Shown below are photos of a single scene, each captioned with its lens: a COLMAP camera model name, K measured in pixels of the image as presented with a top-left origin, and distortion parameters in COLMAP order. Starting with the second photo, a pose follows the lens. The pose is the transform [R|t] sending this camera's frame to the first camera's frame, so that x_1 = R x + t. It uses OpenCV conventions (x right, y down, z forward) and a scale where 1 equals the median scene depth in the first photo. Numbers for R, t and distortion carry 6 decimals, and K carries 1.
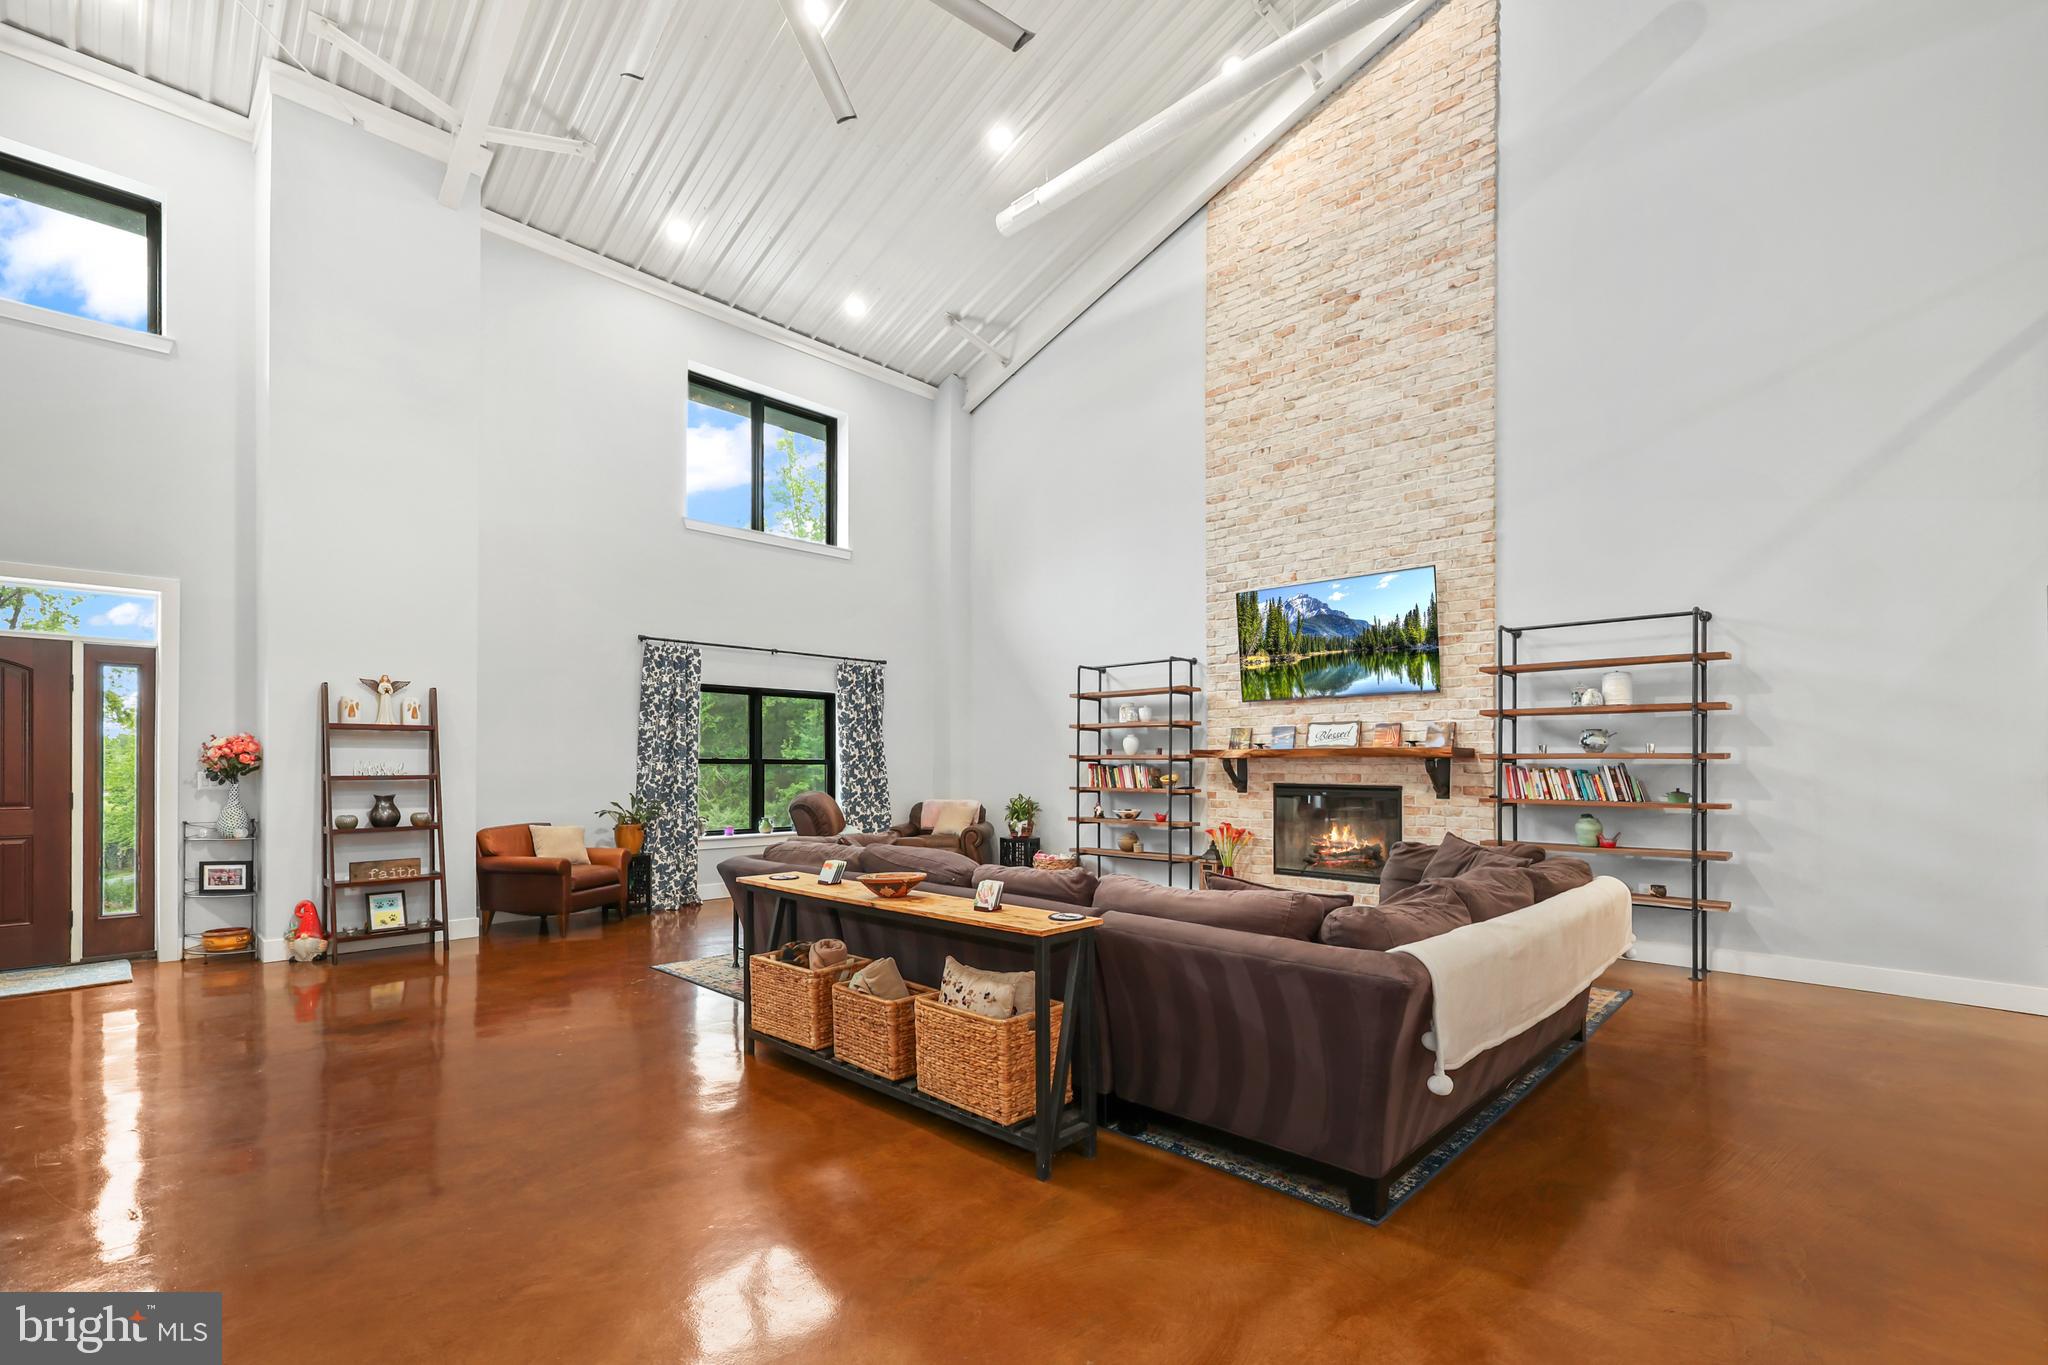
lens RADIAL K [[905.1, 0, 1021.8], [0, 905.1, 762.2], [0, 0, 1]] dist [-0.006025, 0.000108]
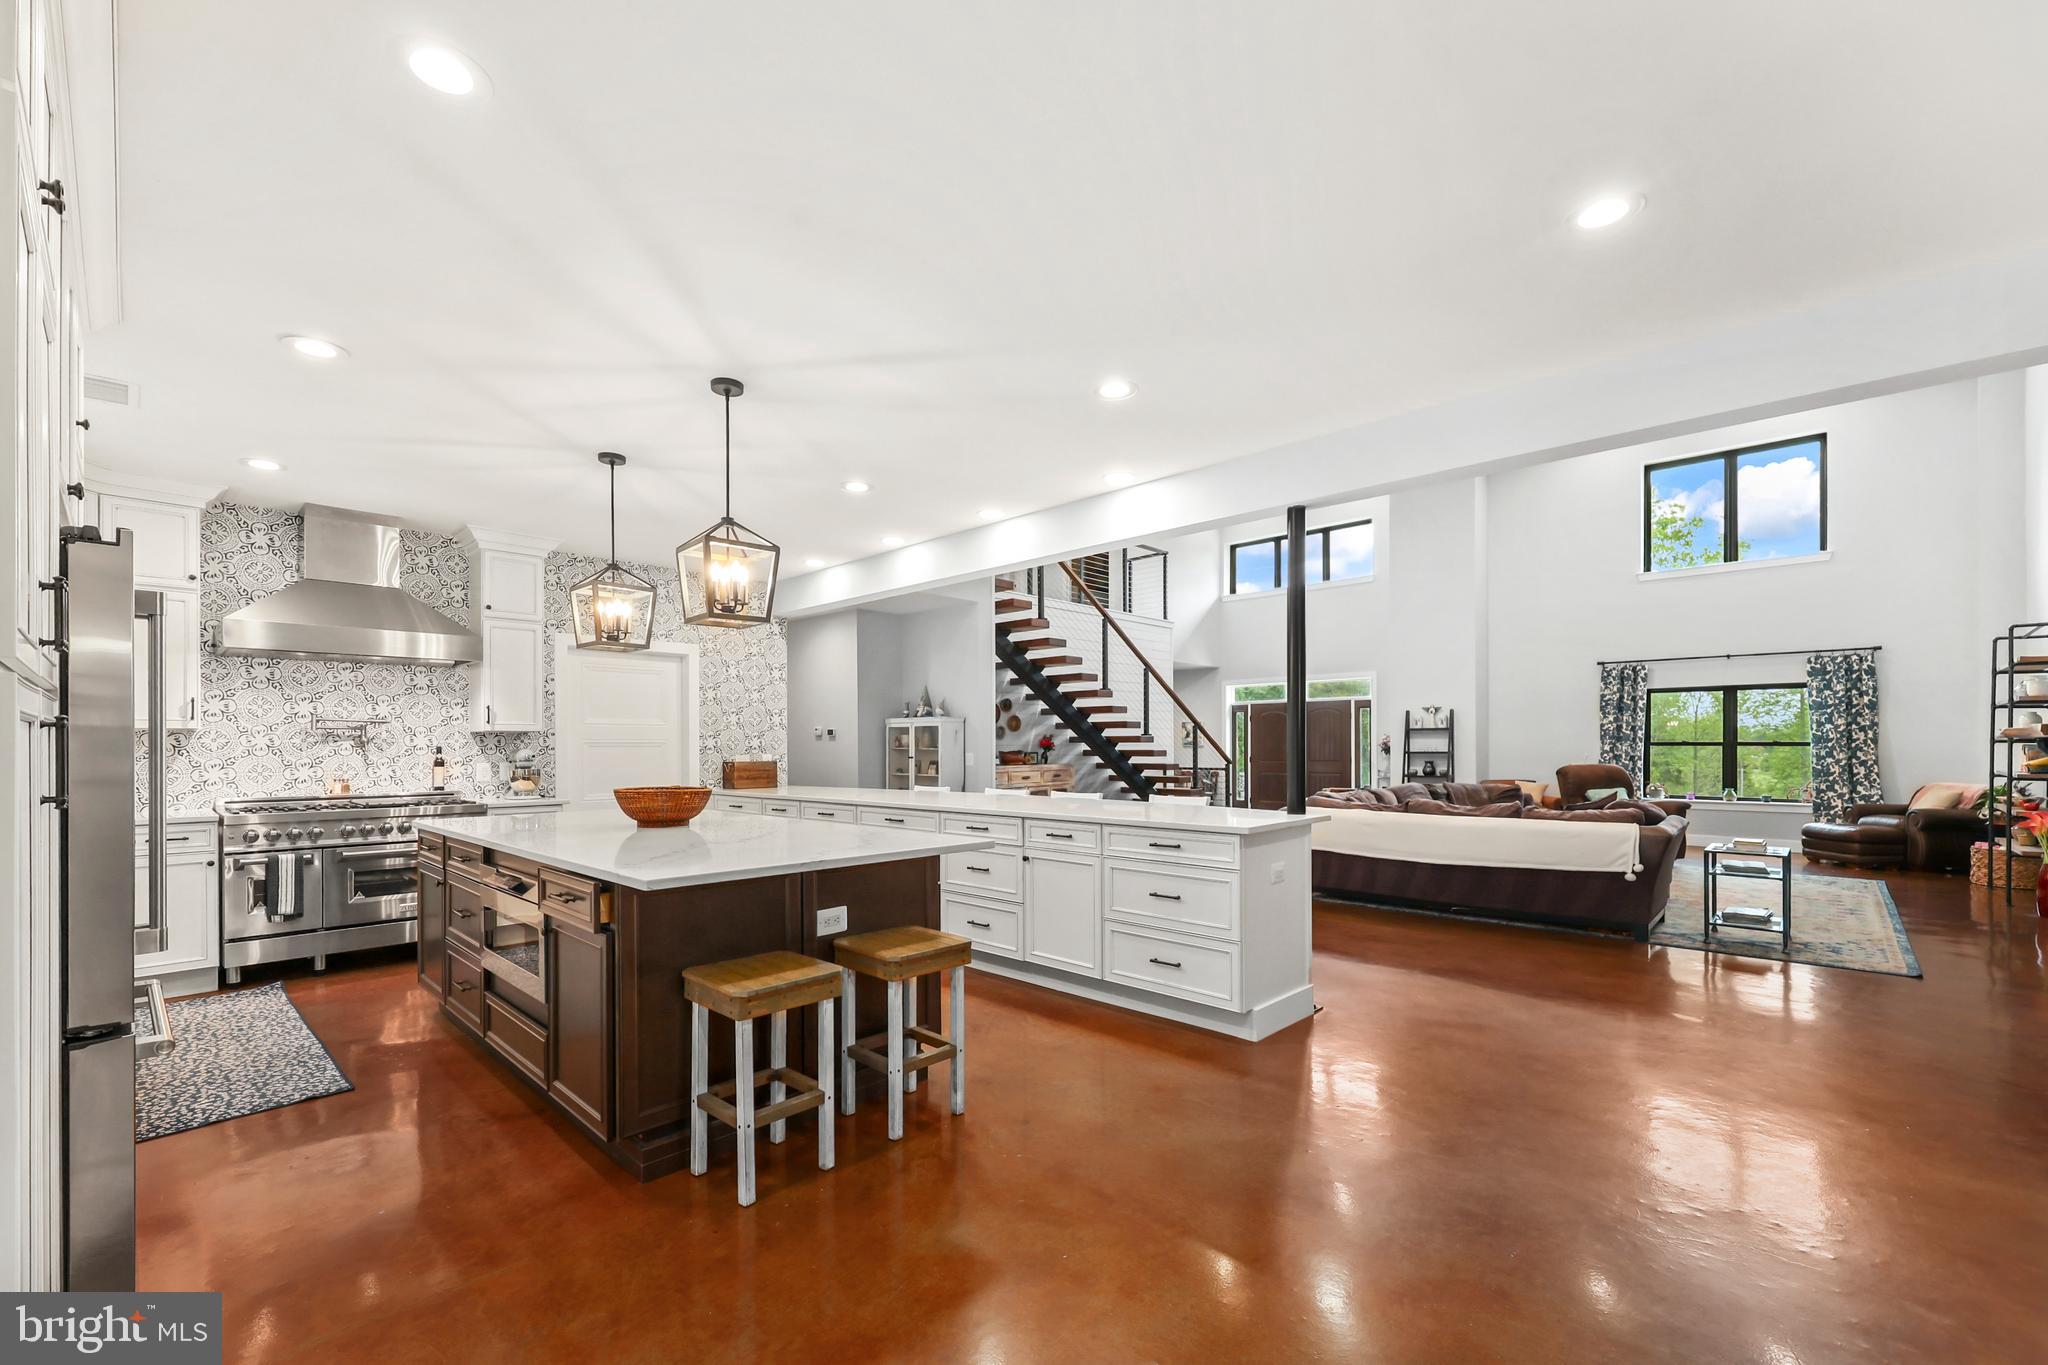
lens RADIAL K [[847.2, 0, 1015.6], [0, 847.2, 742.5], [0, 0, 1]] dist [0.002597, -0.001134]
pose [[-0.006022, -0.005189, -0.999968, 1.088496], [0.001973, 0.999985, -0.005201, 0.001592], [0.999980, -0.002004, -0.006012, 0.020805]]
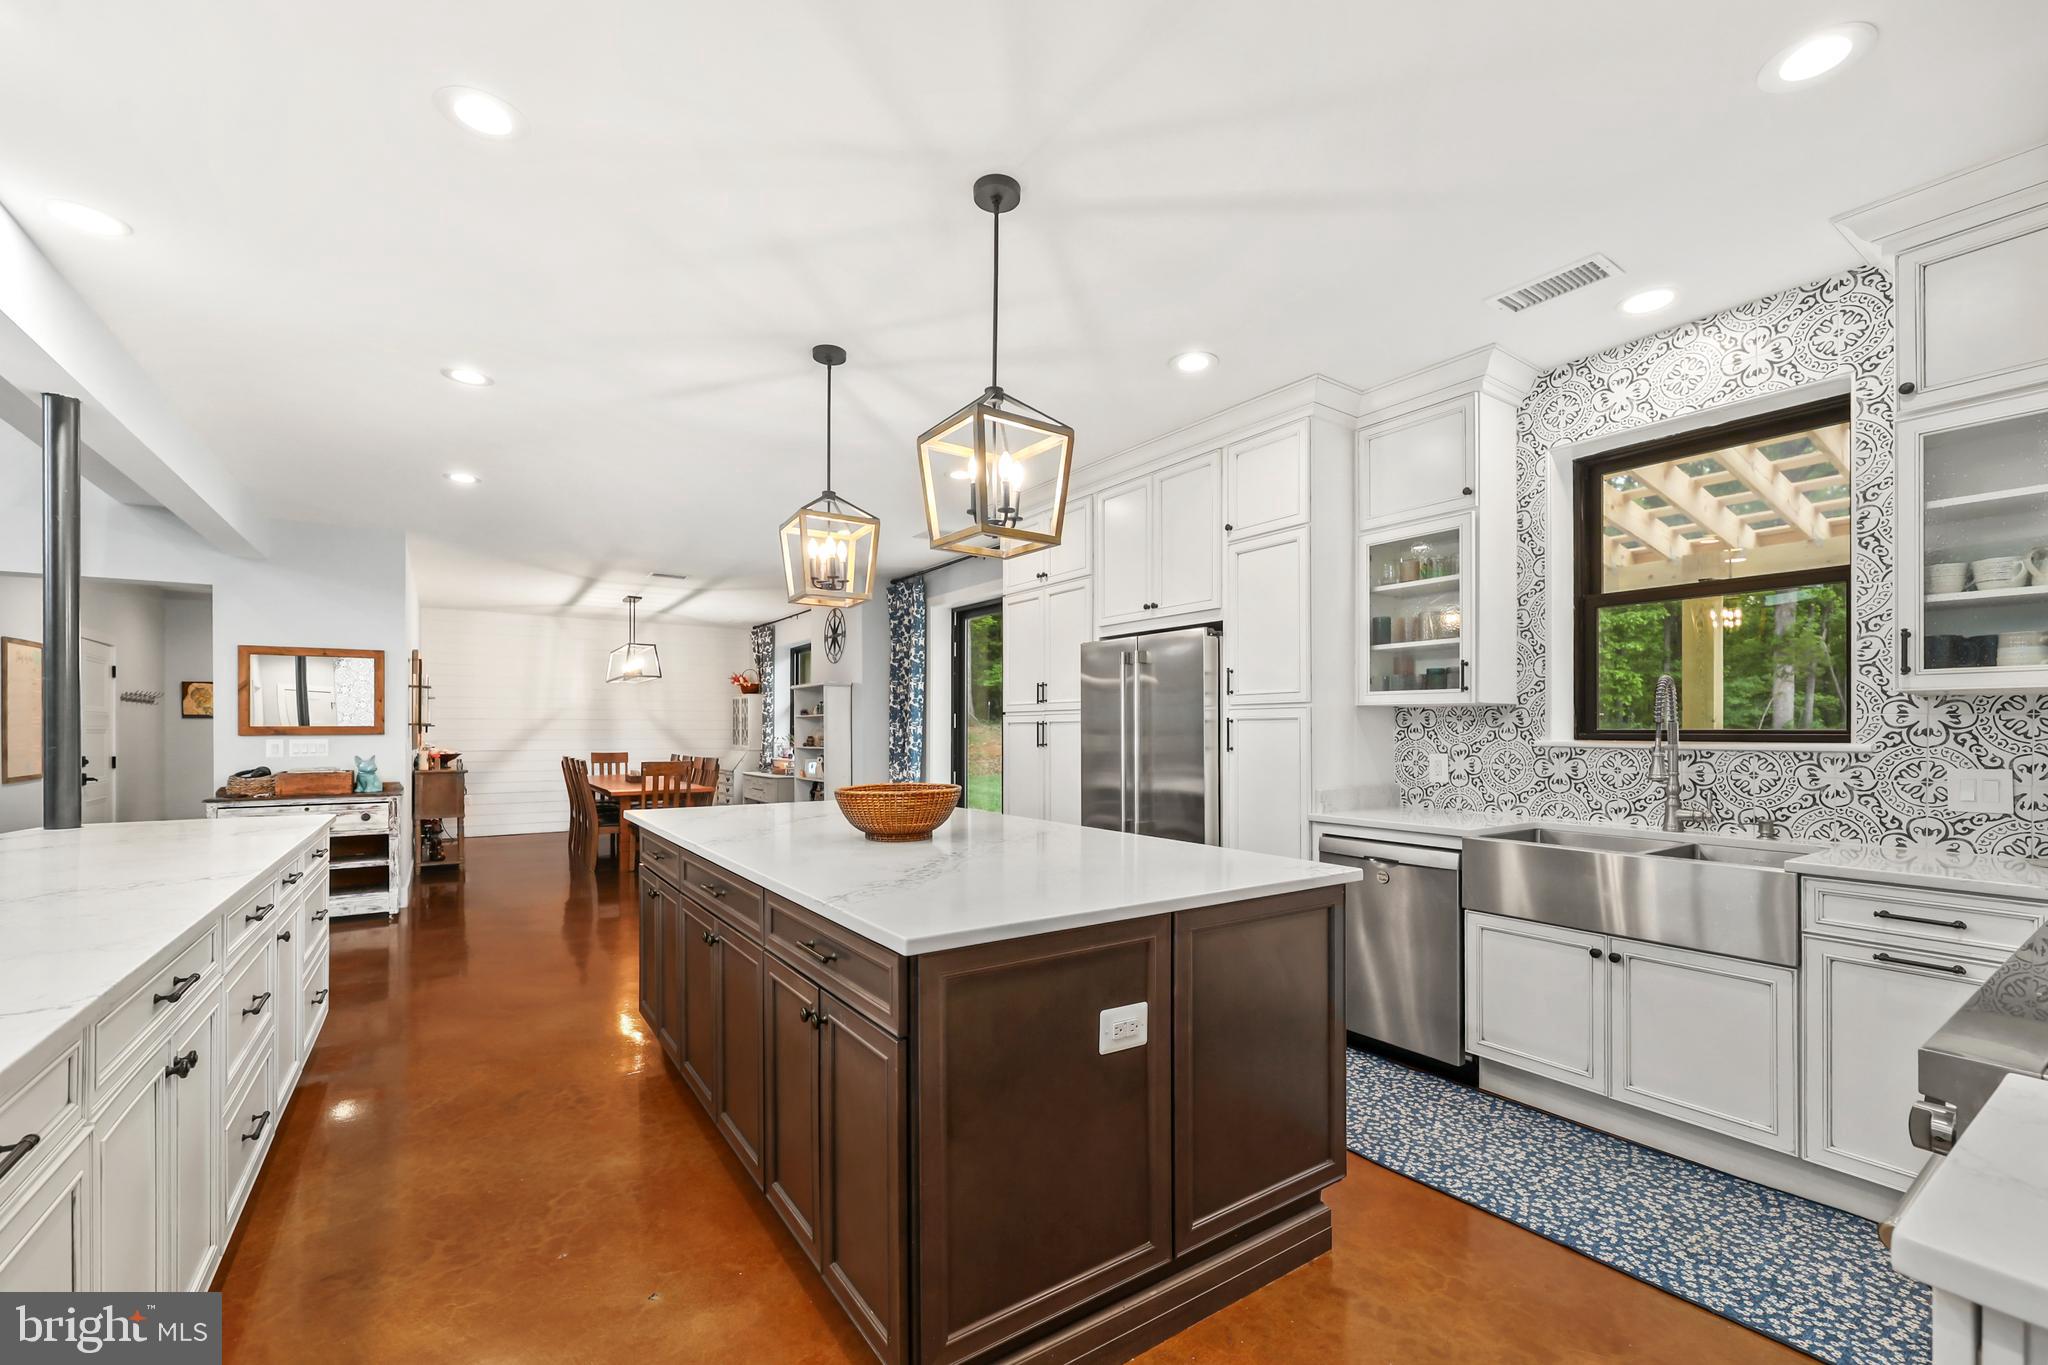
lens RADIAL K [[847.2, 0, 1027.1], [0, 847.2, 720.9], [0, 0, 1]] dist [0.002597, -0.001134]
pose [[0.212187, 0.004765, 0.977218, 0.232962], [0.001864, 0.999984, -0.005281, -0.001562], [-0.977227, 0.002942, 0.212174, -0.328078]]
